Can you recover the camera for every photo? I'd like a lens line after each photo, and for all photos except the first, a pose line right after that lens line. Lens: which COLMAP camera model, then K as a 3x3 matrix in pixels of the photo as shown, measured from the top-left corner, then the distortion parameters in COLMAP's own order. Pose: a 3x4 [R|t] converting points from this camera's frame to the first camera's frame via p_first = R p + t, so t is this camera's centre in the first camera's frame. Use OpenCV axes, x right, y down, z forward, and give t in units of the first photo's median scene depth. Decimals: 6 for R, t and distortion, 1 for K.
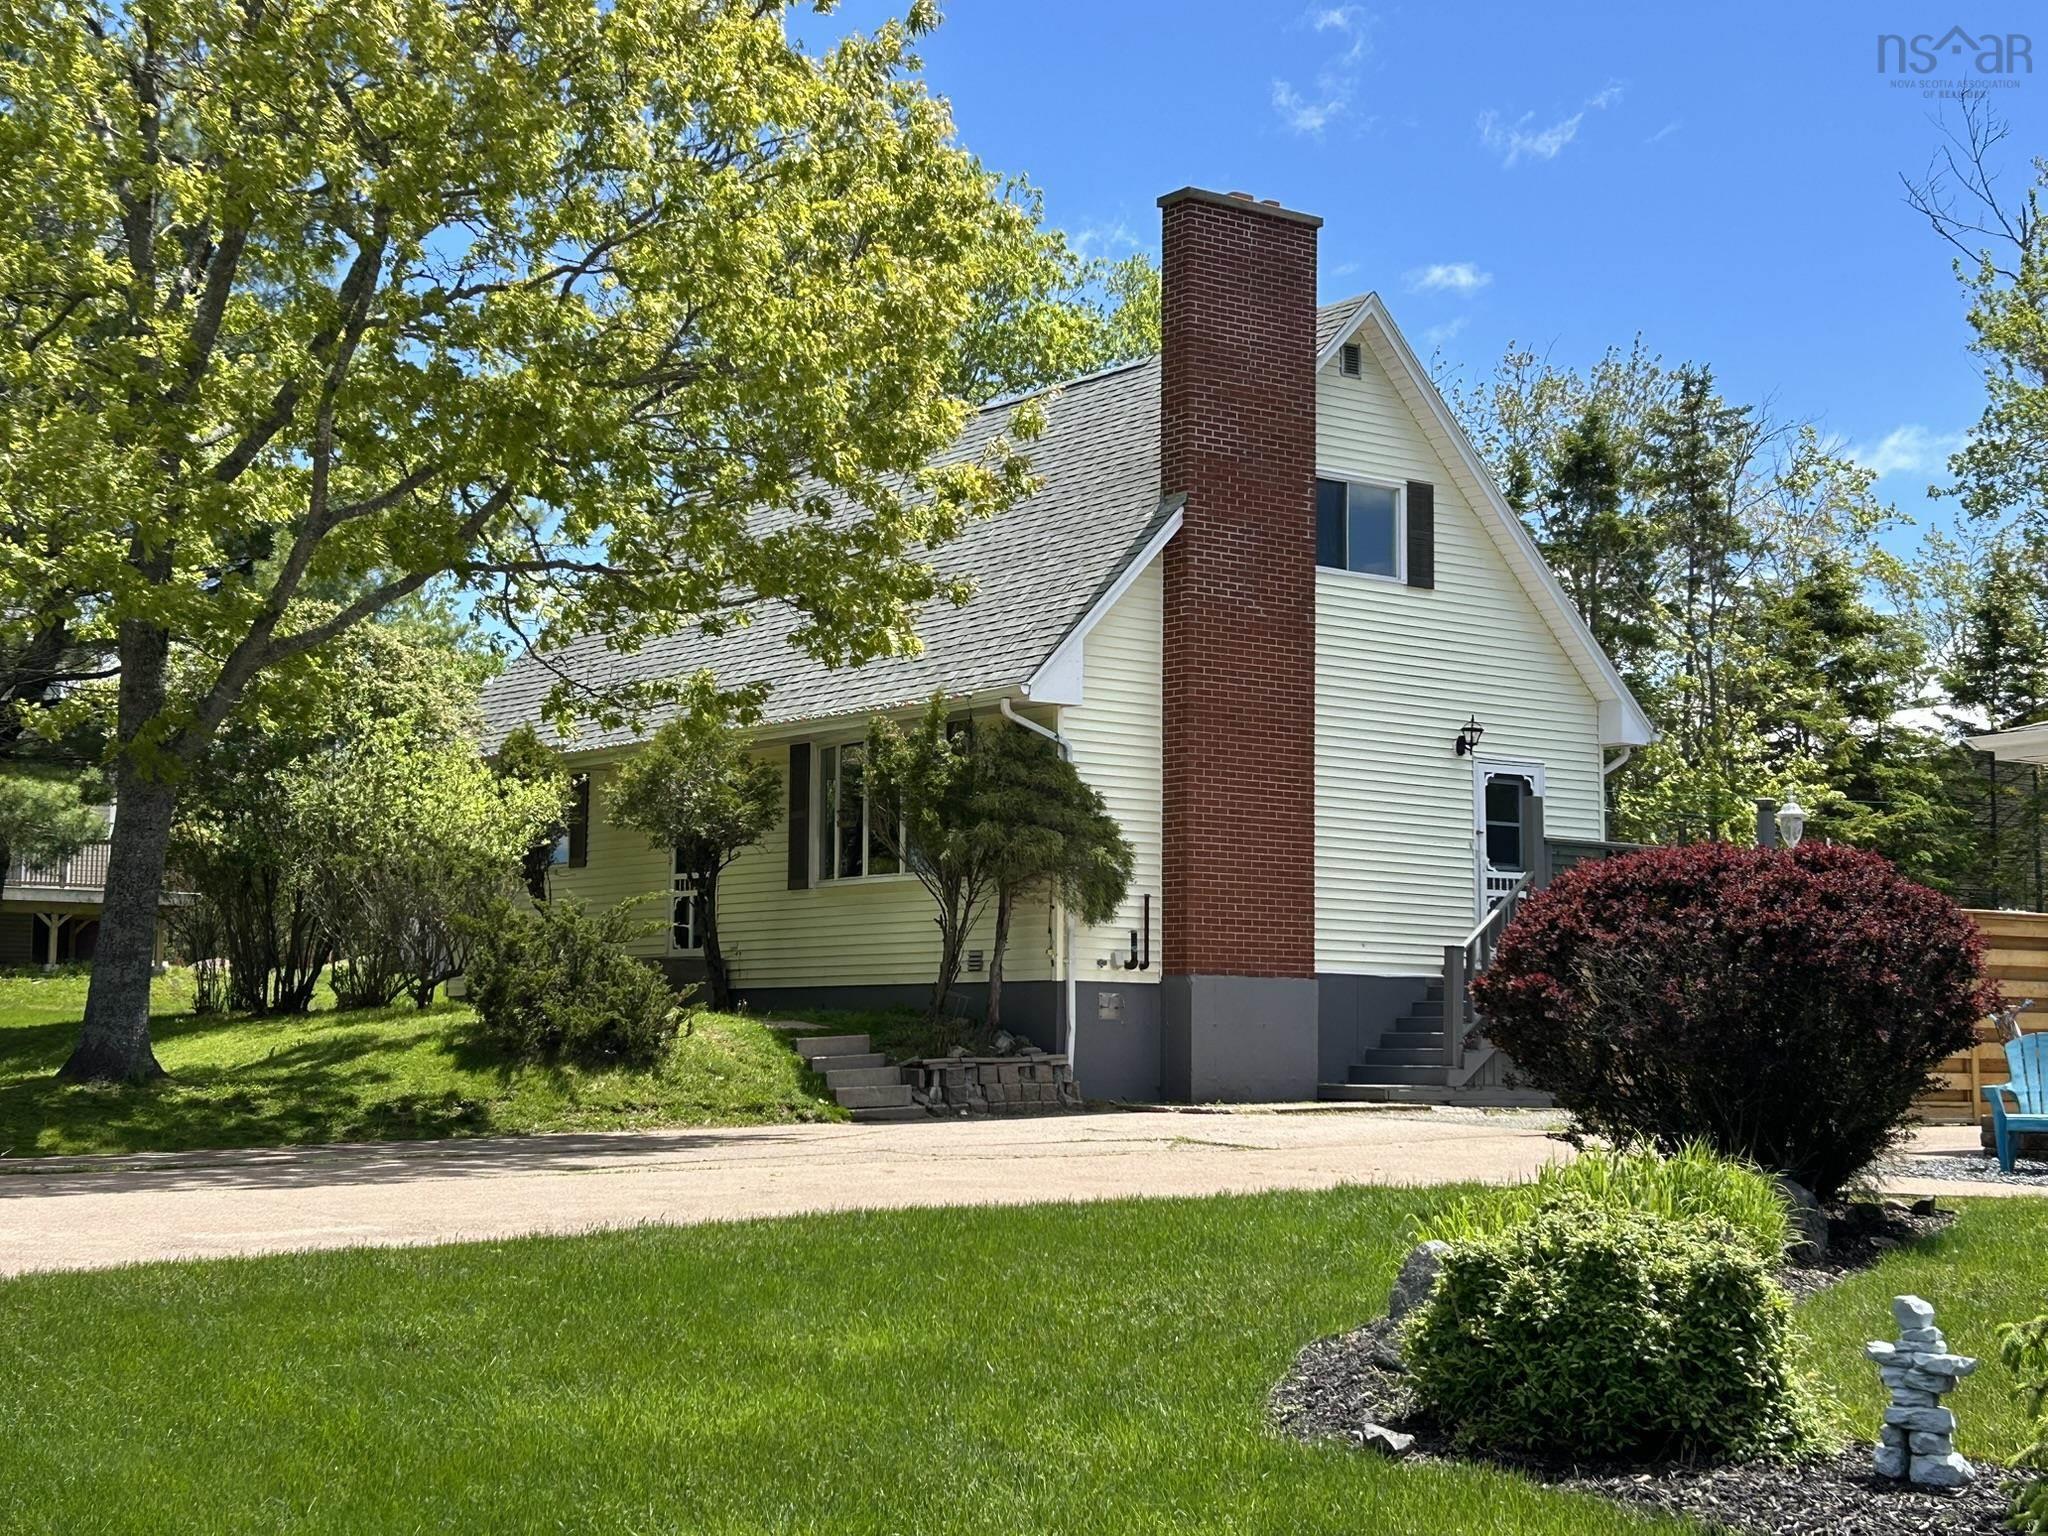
lens RADIAL K [[2938.1, 0, 1024.0], [0, 2938.1, 768.0], [0, 0, 1]] dist [0.025476, 0.030829]
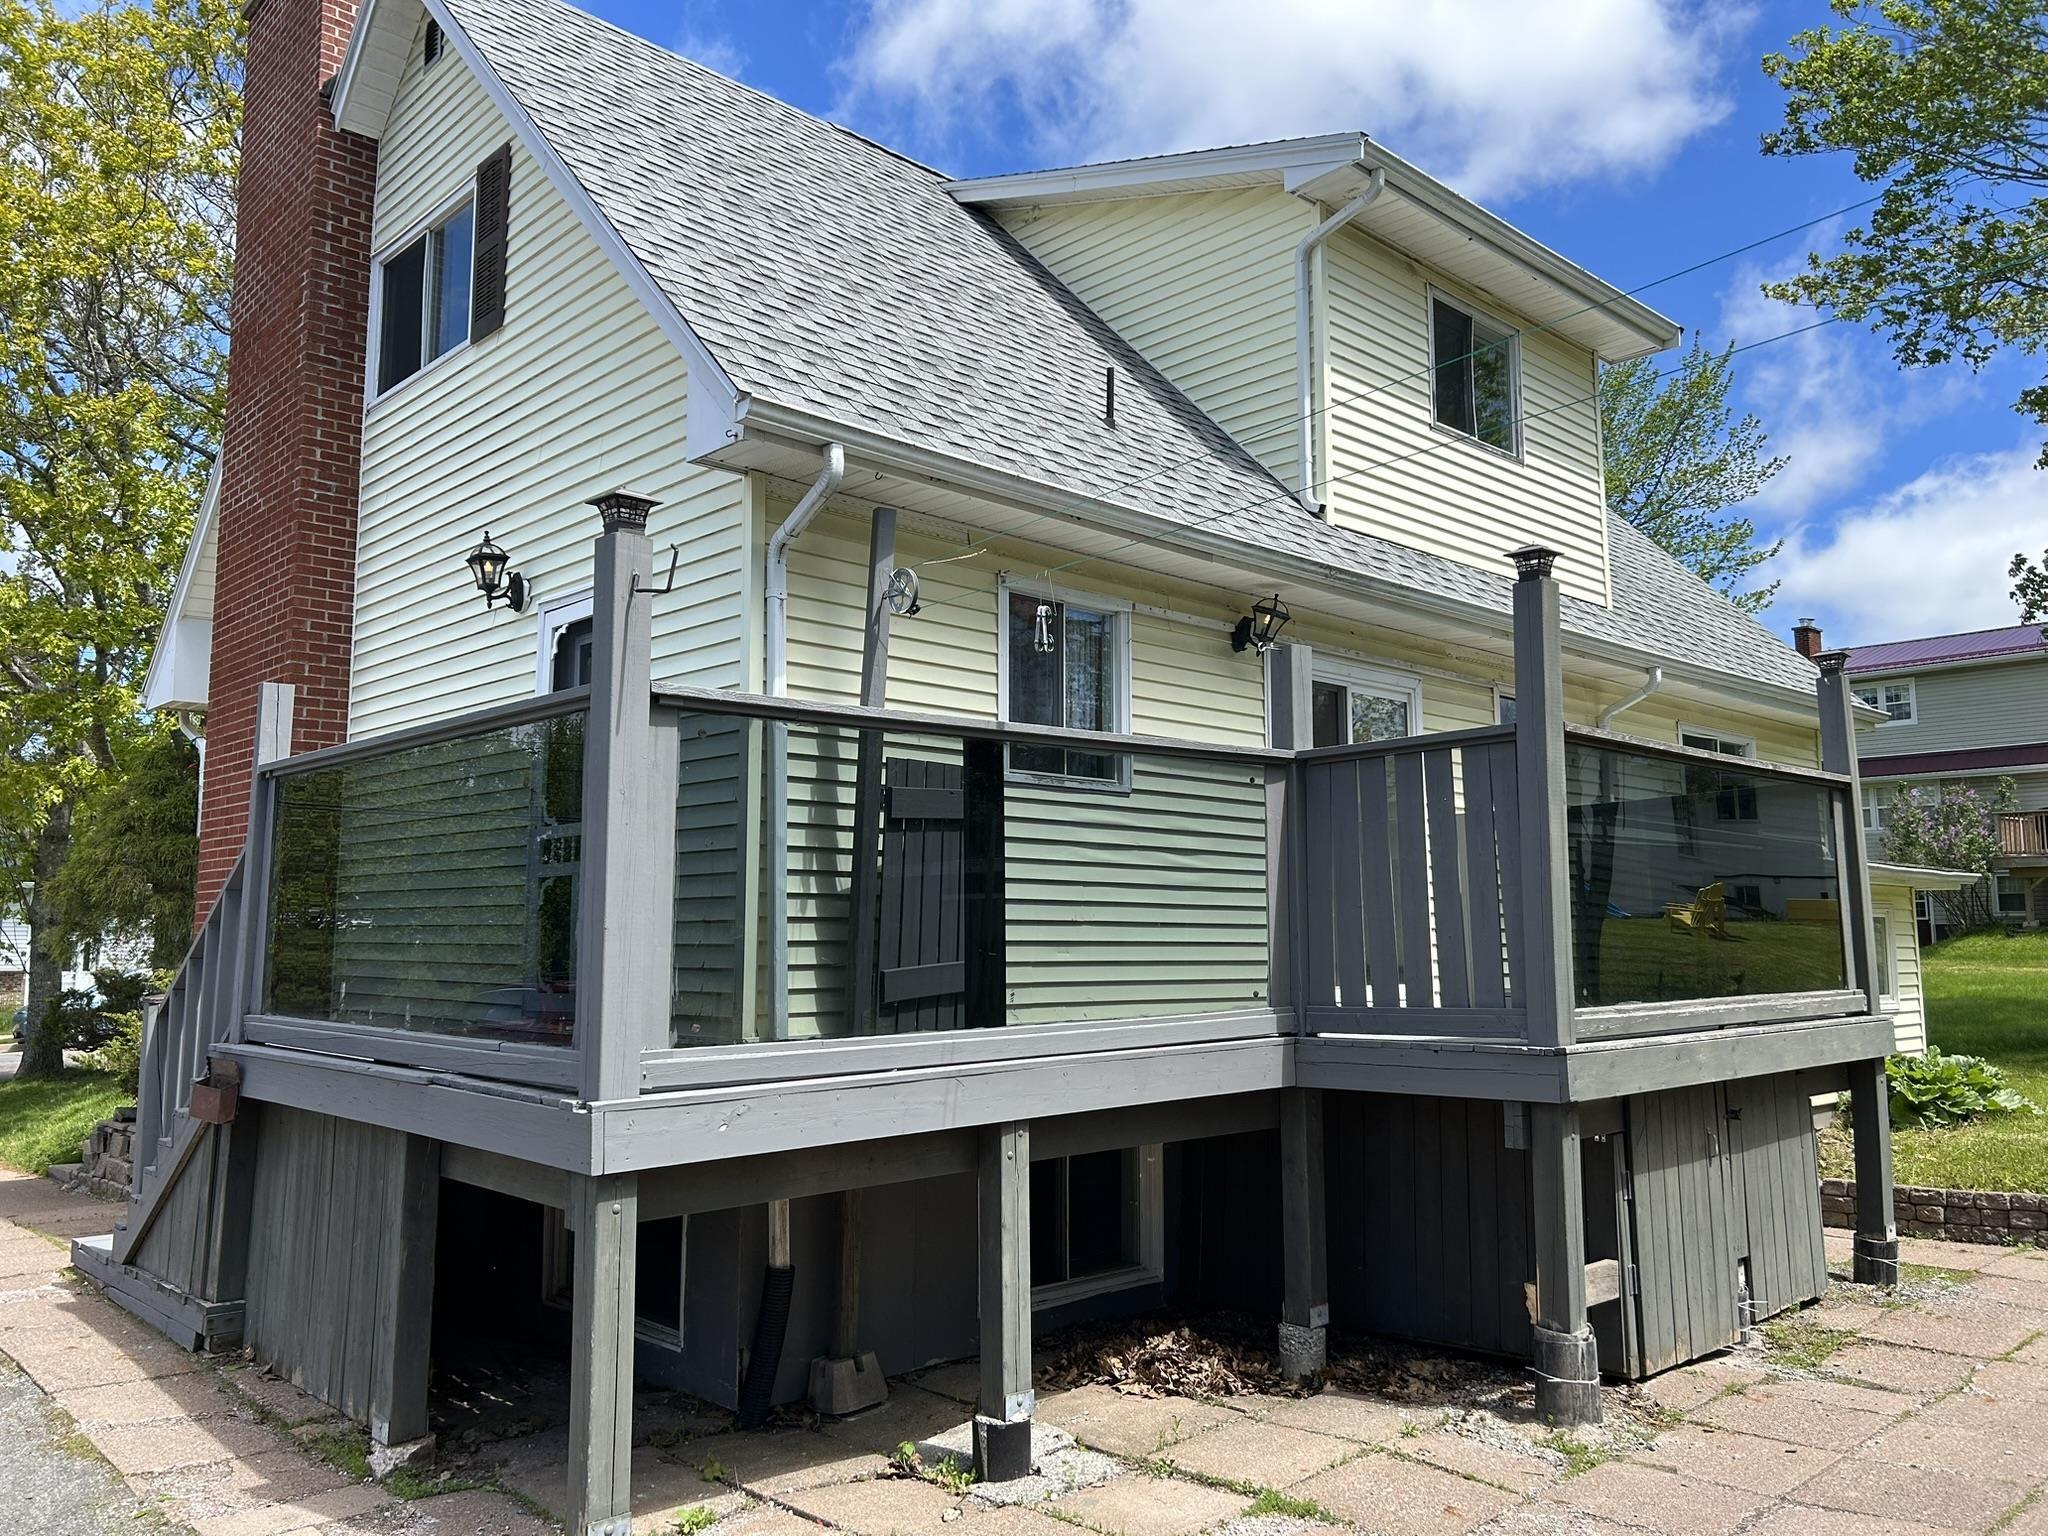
lens RADIAL K [[1563.9, 0, 1024.0], [0, 1563.9, 768.0], [0, 0, 1]] dist [0.034698, -0.005914]
pose [[0.104686, -0.118777, -0.987387, 0.440544], [0.103164, 0.988783, -0.108007, 0.064111], [0.989140, -0.090556, 0.115765, 1.080989]]
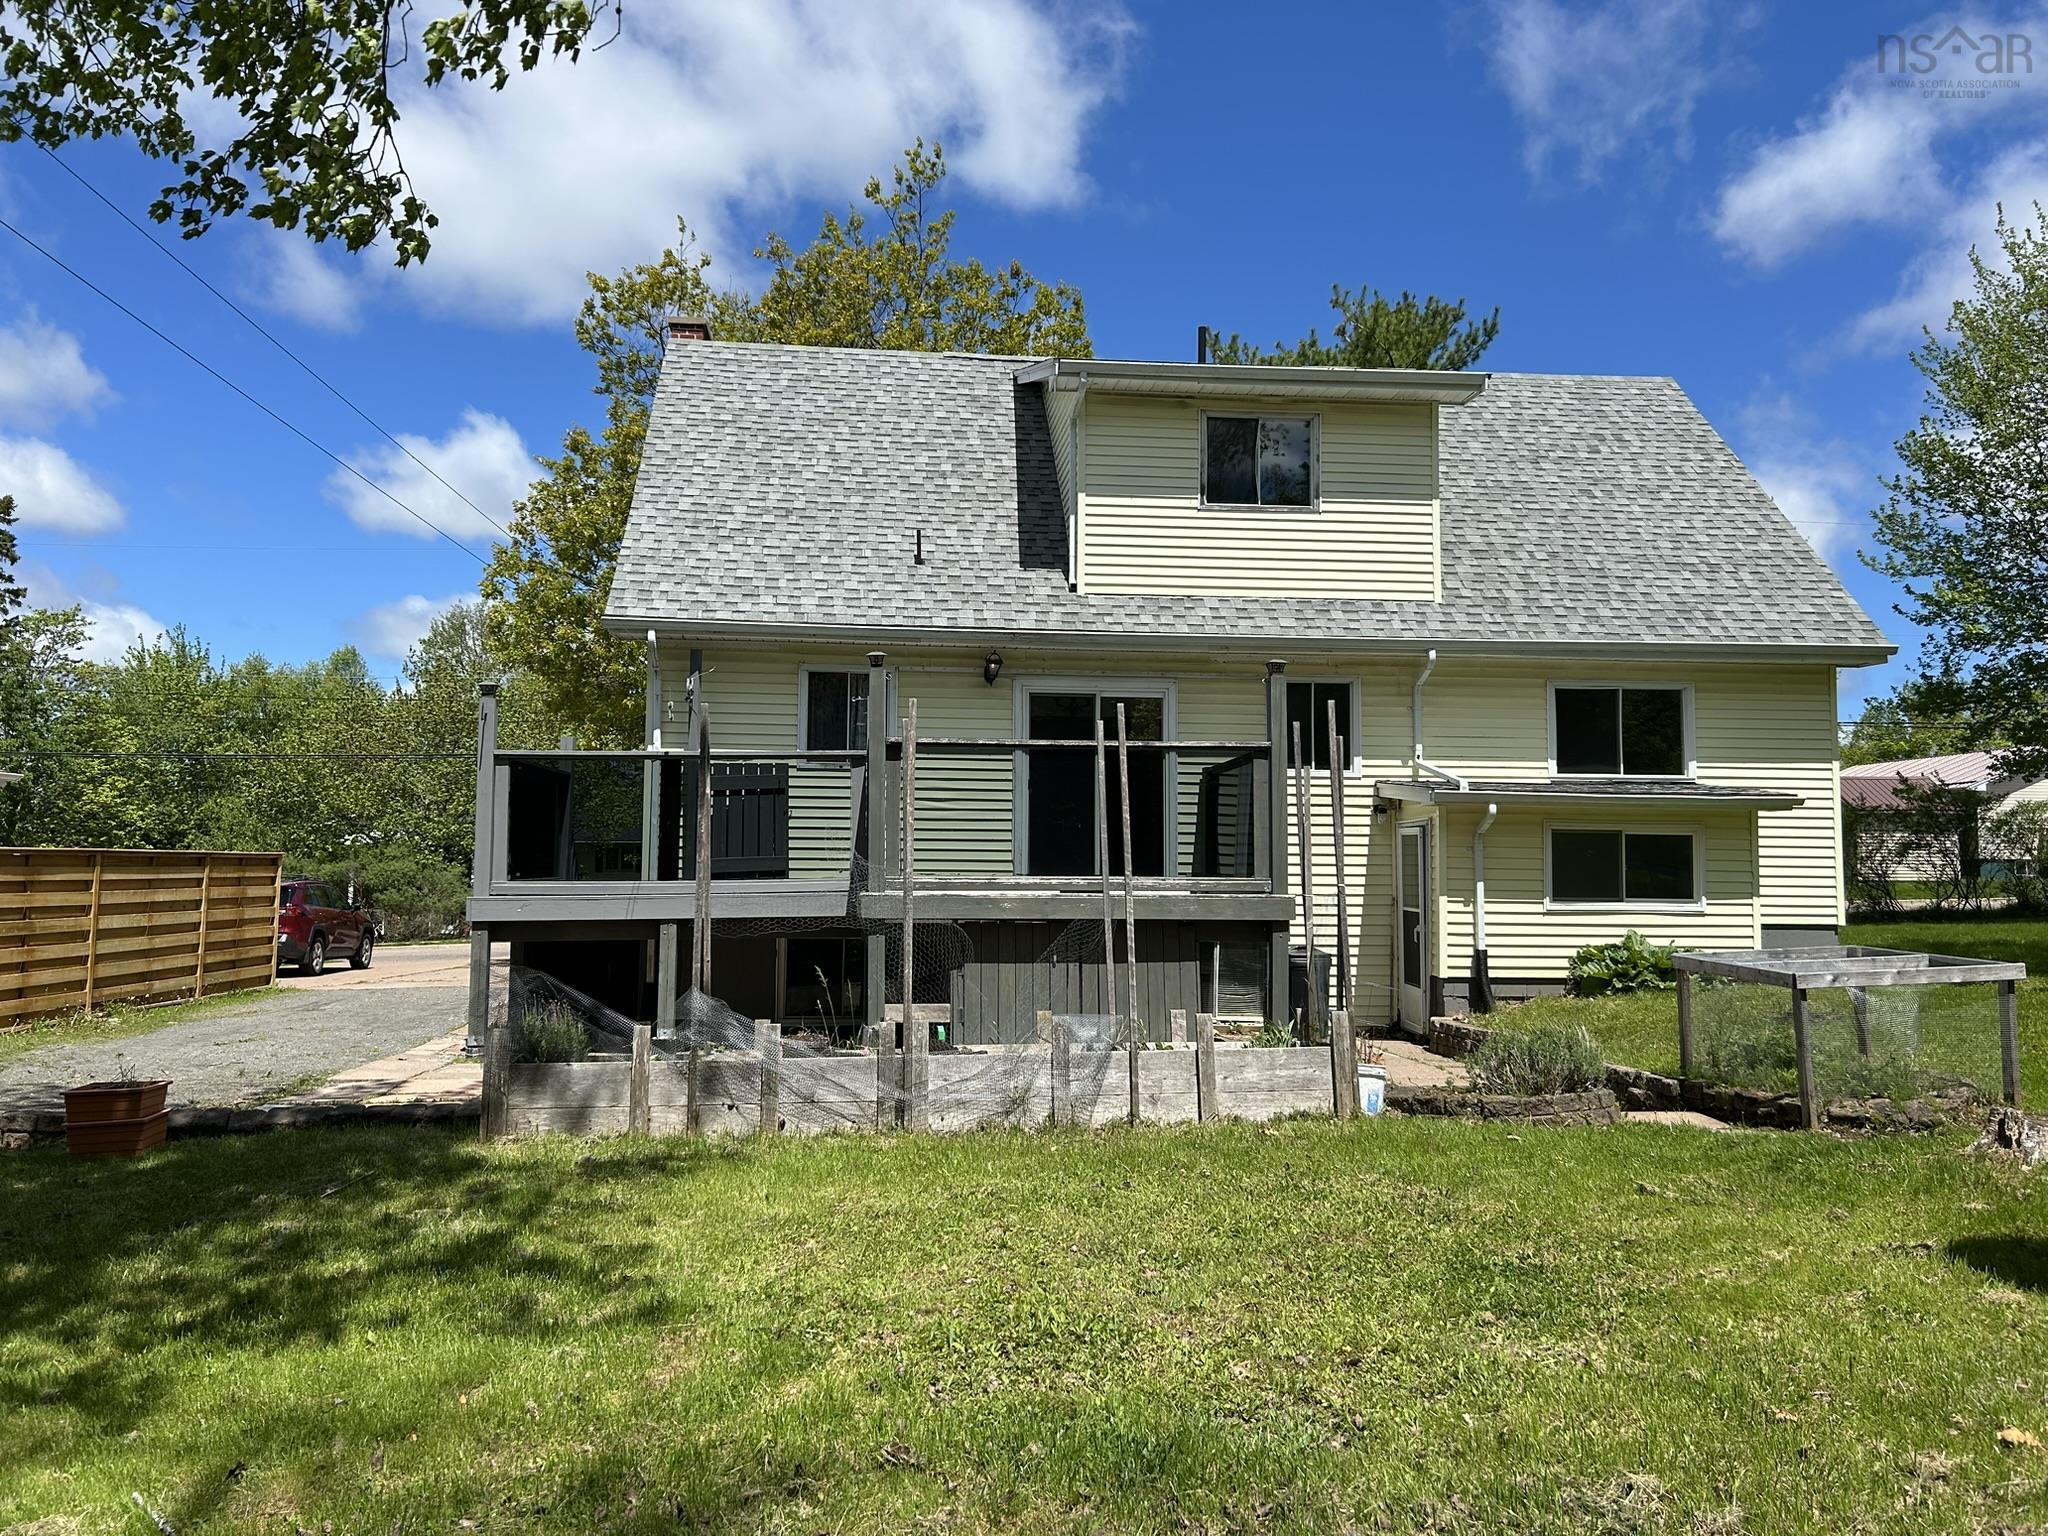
lens RADIAL K [[1570.4, 0, 1024.0], [0, 1570.4, 768.0], [0, 0, 1]] dist [0.044618, -0.006910]
pose [[-0.535123, -0.073568, -0.841565, 0.814836], [0.074917, 0.988143, -0.134019, 0.191597], [0.841446, -0.134764, -0.523266, 2.019877]]
